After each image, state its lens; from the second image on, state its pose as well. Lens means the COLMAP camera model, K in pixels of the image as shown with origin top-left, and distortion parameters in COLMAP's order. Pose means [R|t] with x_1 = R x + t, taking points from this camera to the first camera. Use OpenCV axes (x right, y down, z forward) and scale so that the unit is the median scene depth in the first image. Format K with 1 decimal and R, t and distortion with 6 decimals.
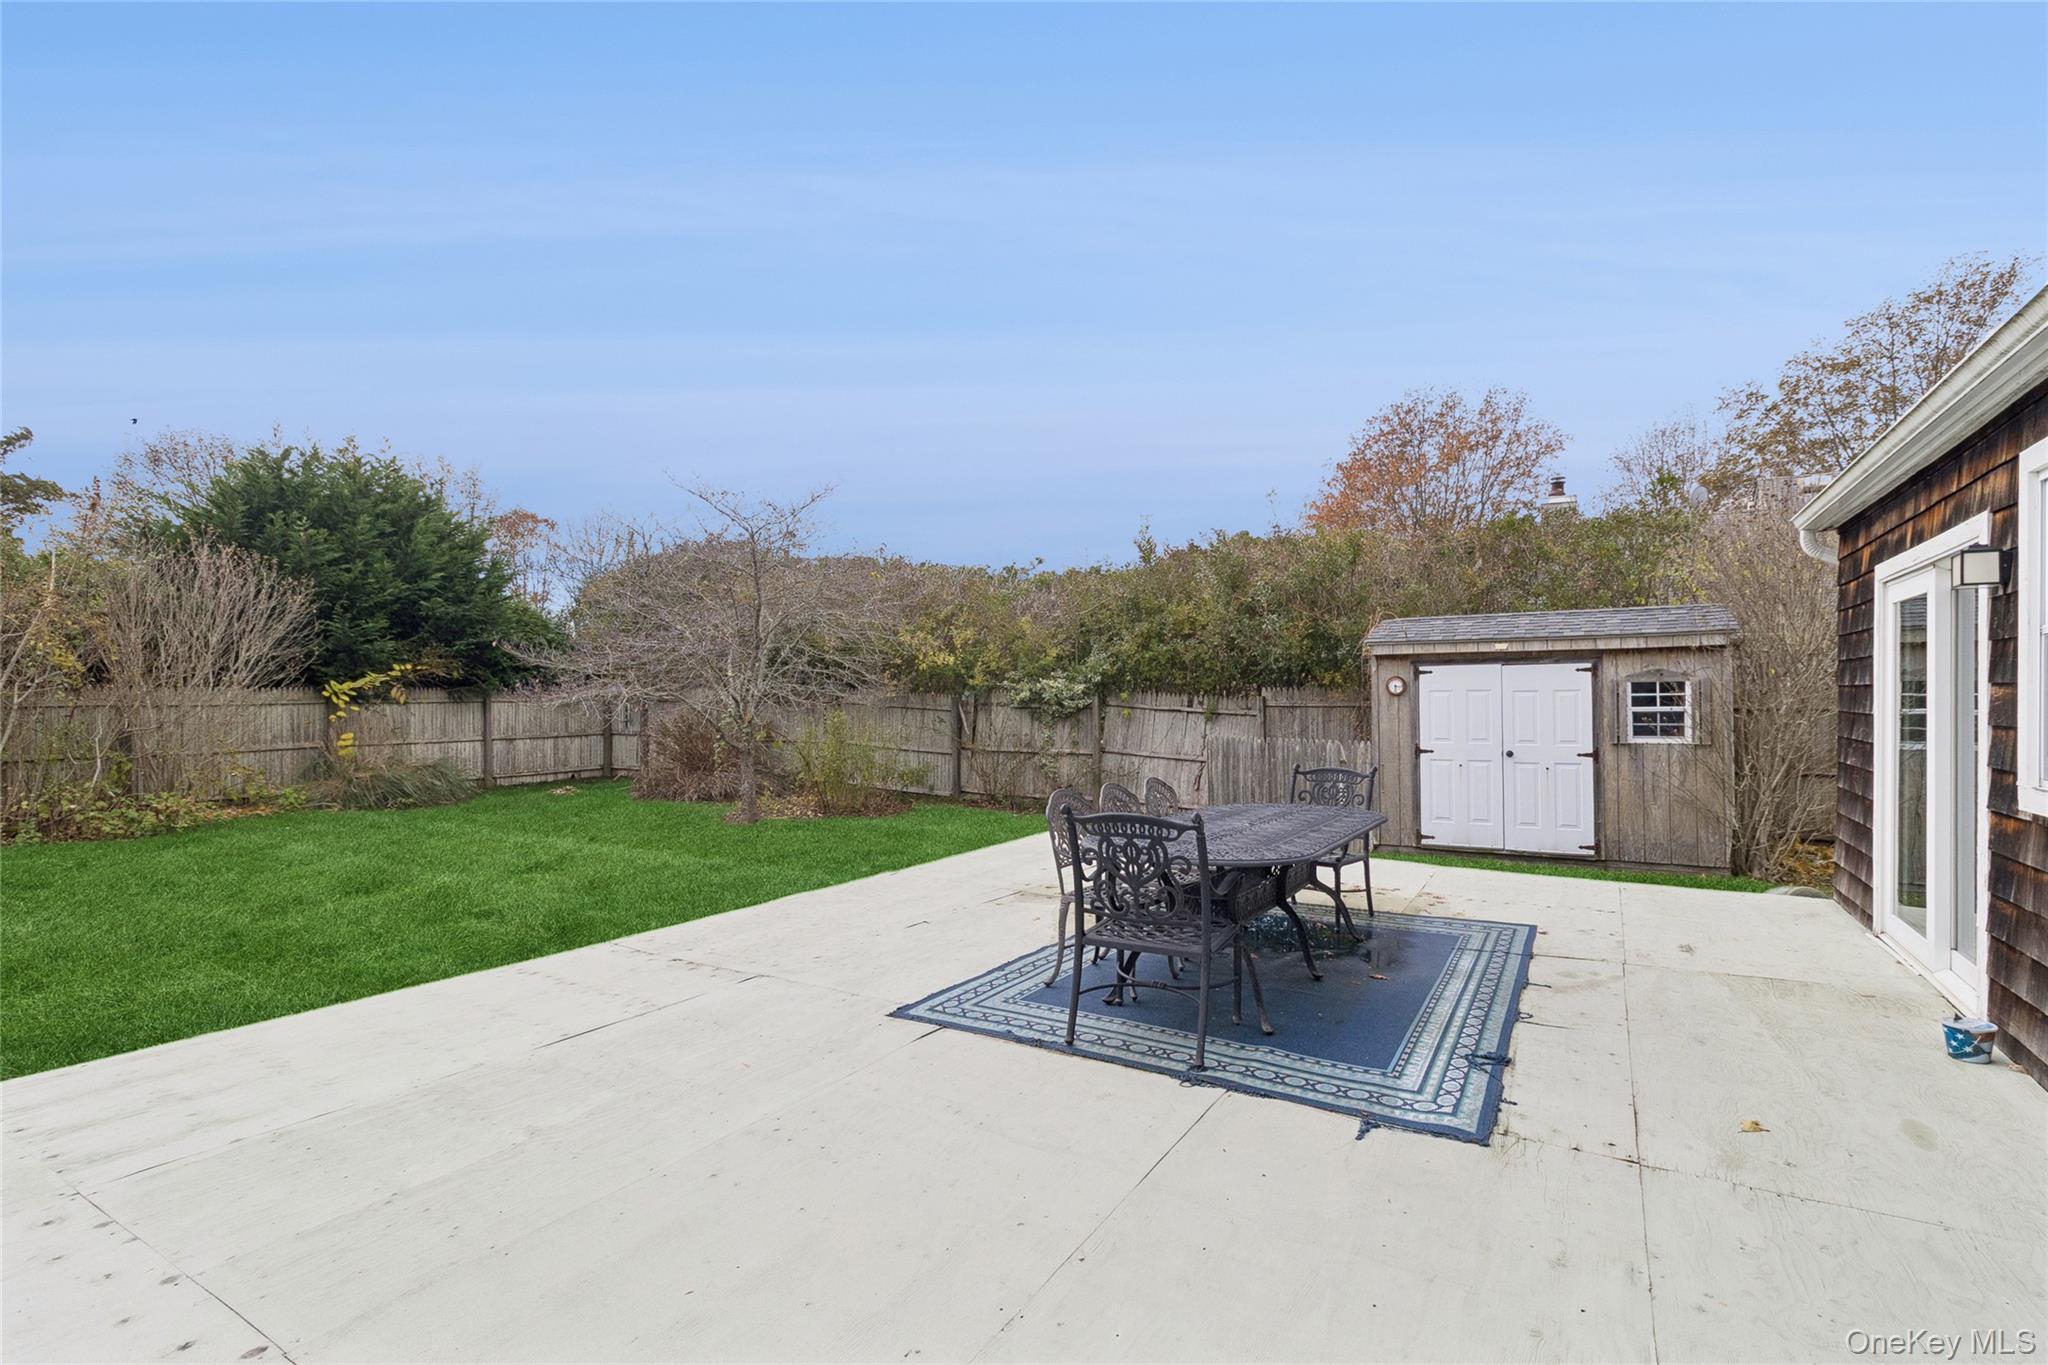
lens RADIAL K [[946.9, 0, 1039.7], [0, 946.9, 677.6], [0, 0, 1]] dist [0.000933, -0.000257]
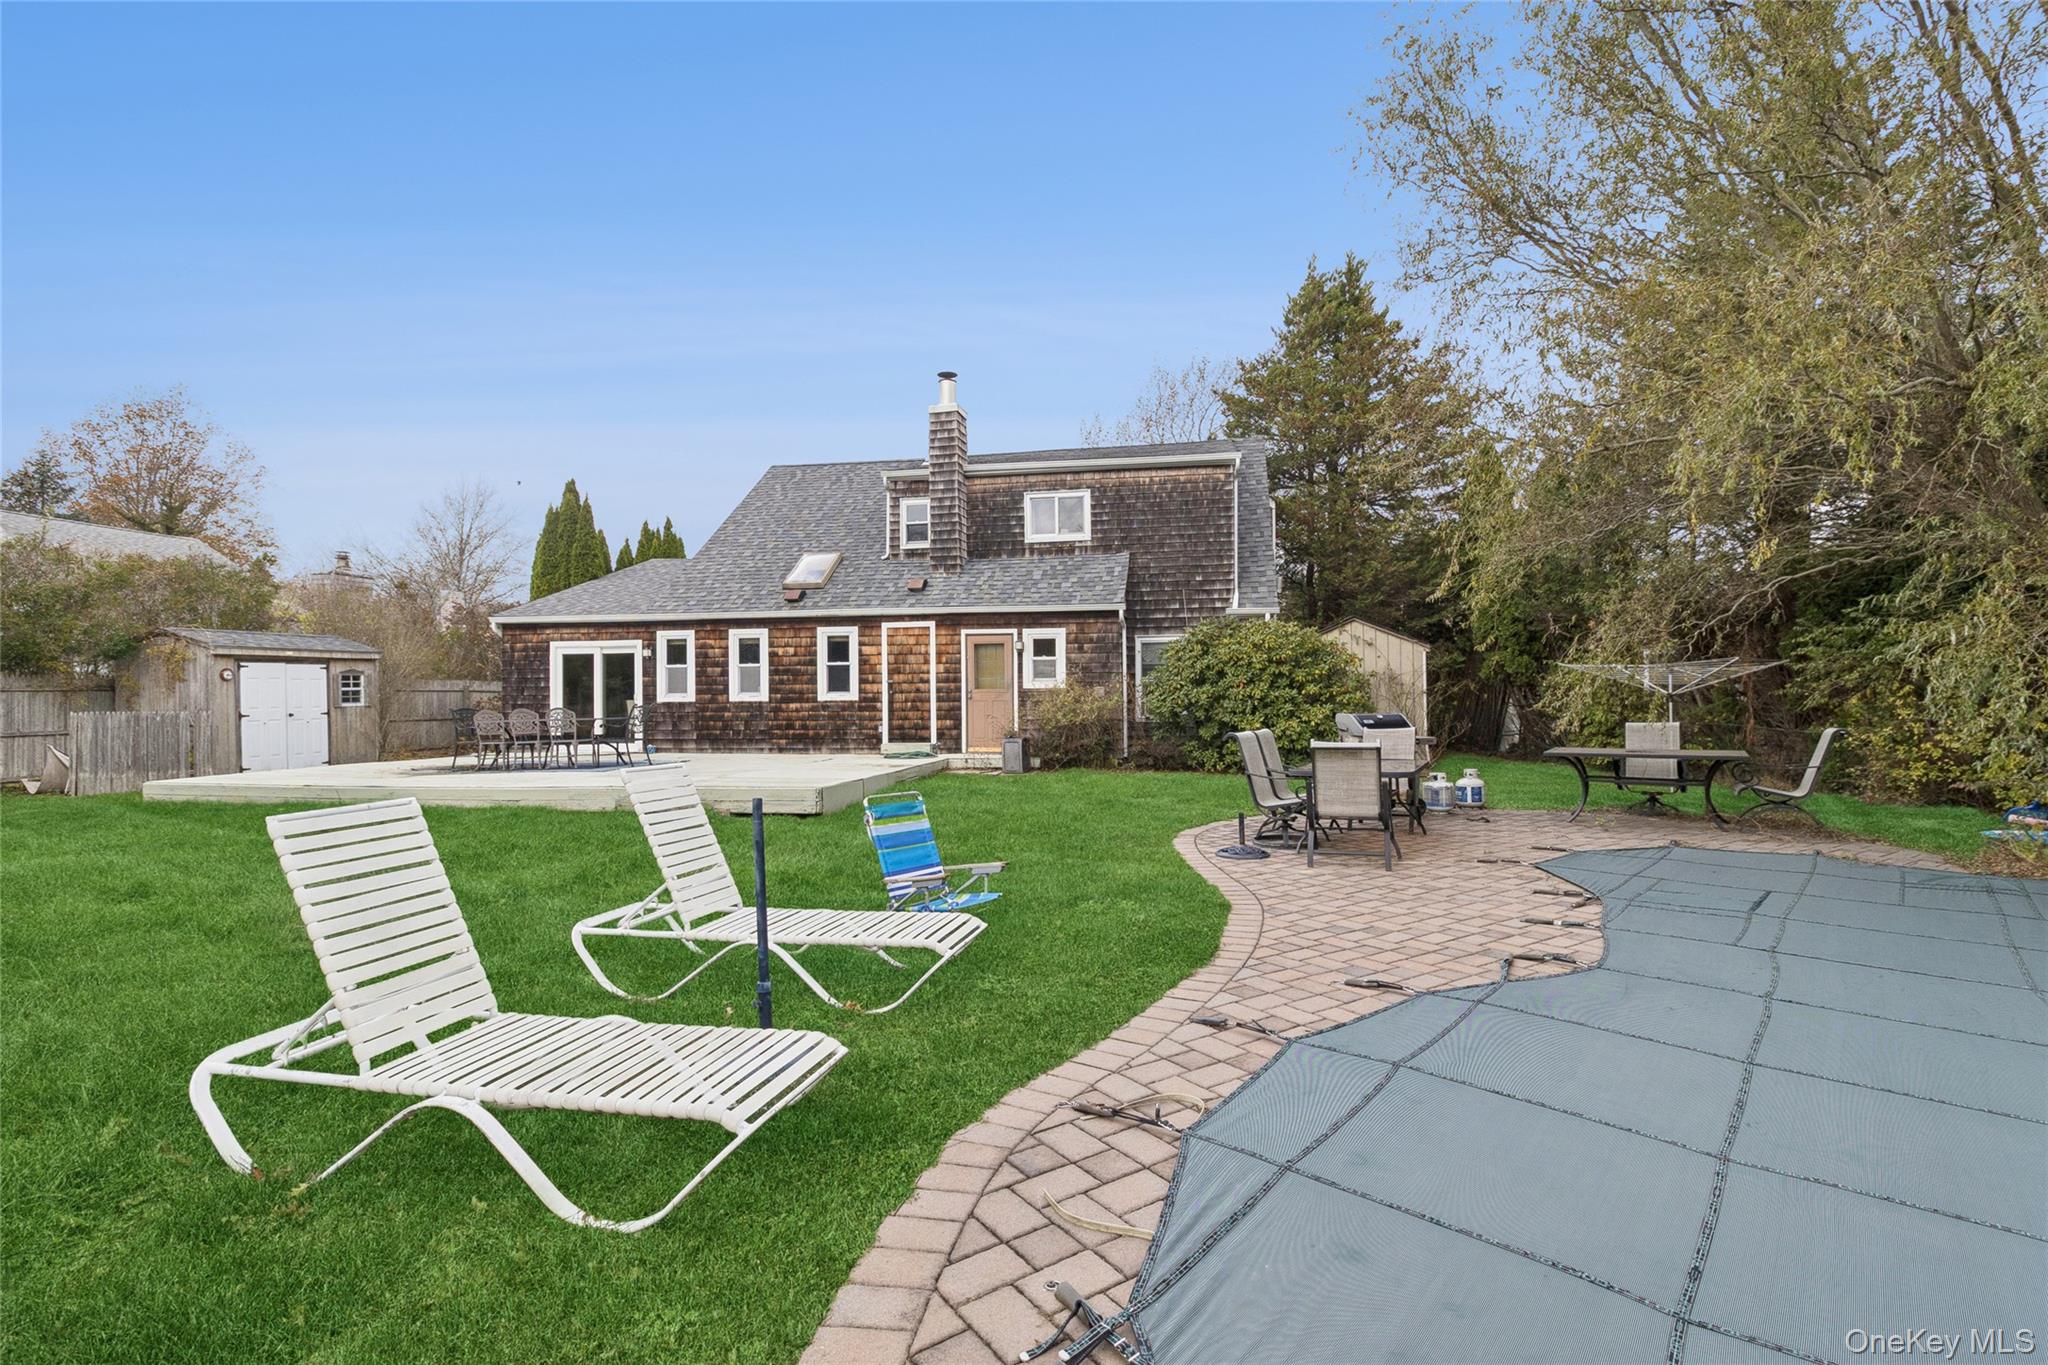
lens RADIAL K [[946.9, 0, 1039.7], [0, 946.9, 677.6], [0, 0, 1]] dist [0.000933, -0.000257]
pose [[-0.355372, 0.019246, 0.934527, -1.693398], [-0.006705, 0.999710, -0.023138, 0.044688], [-0.934701, -0.014489, -0.355140, 0.343277]]
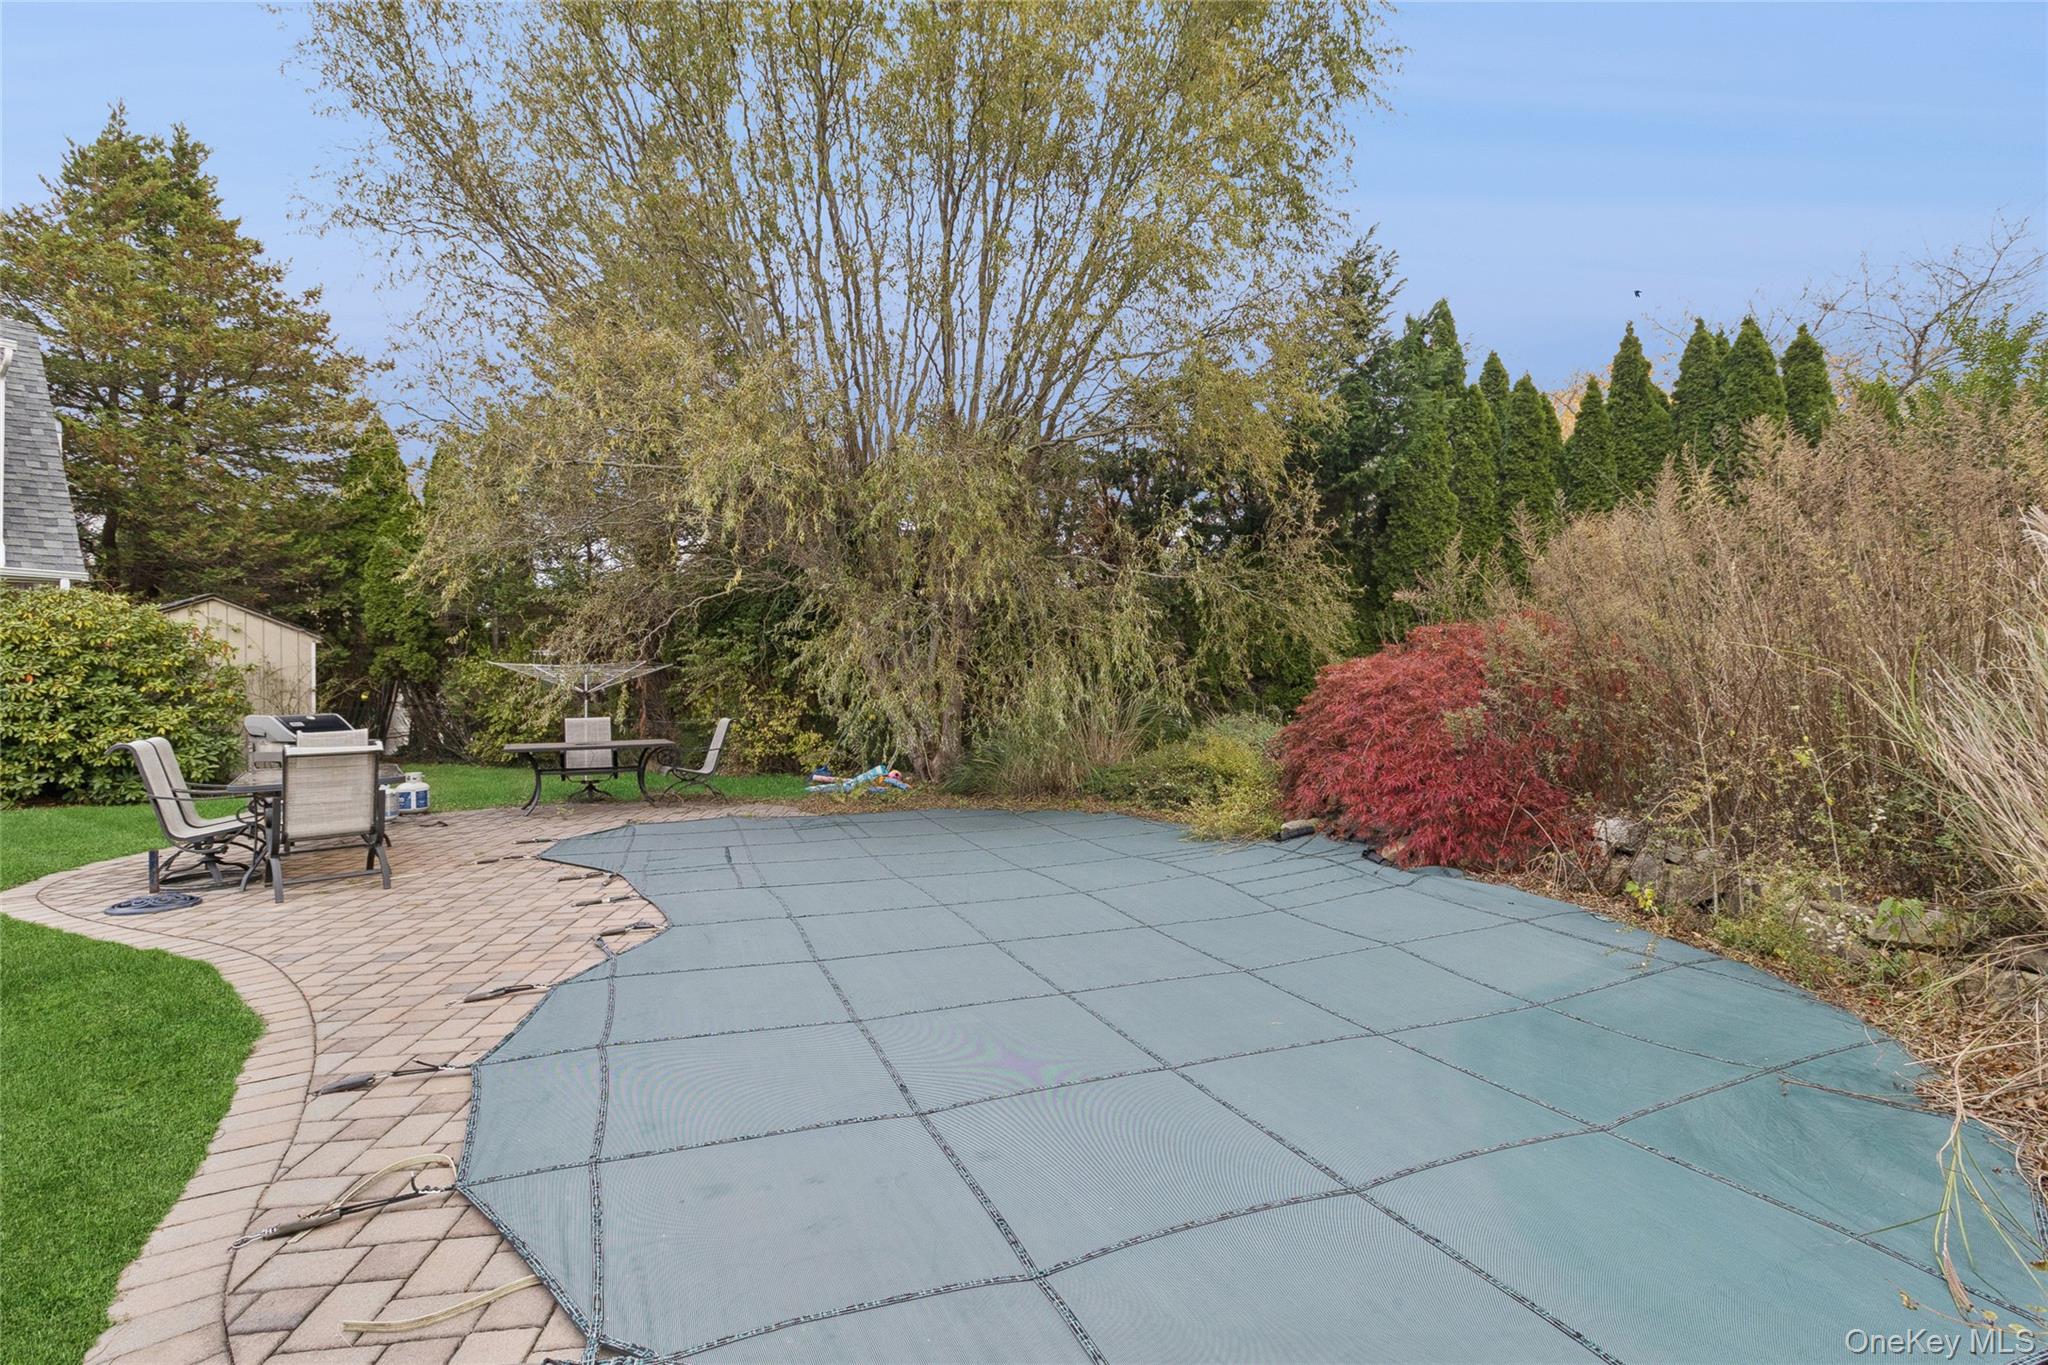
lens RADIAL K [[956.0, 0, 1024.0], [0, 956.0, 682.5], [0, 0, 1]] dist [0.009983, -0.000950]
pose [[-0.992960, 0.004635, 0.118363, -1.612239], [0.002299, 0.999800, -0.019866, 0.047268], [-0.118431, -0.019454, -0.992772, 0.444588]]
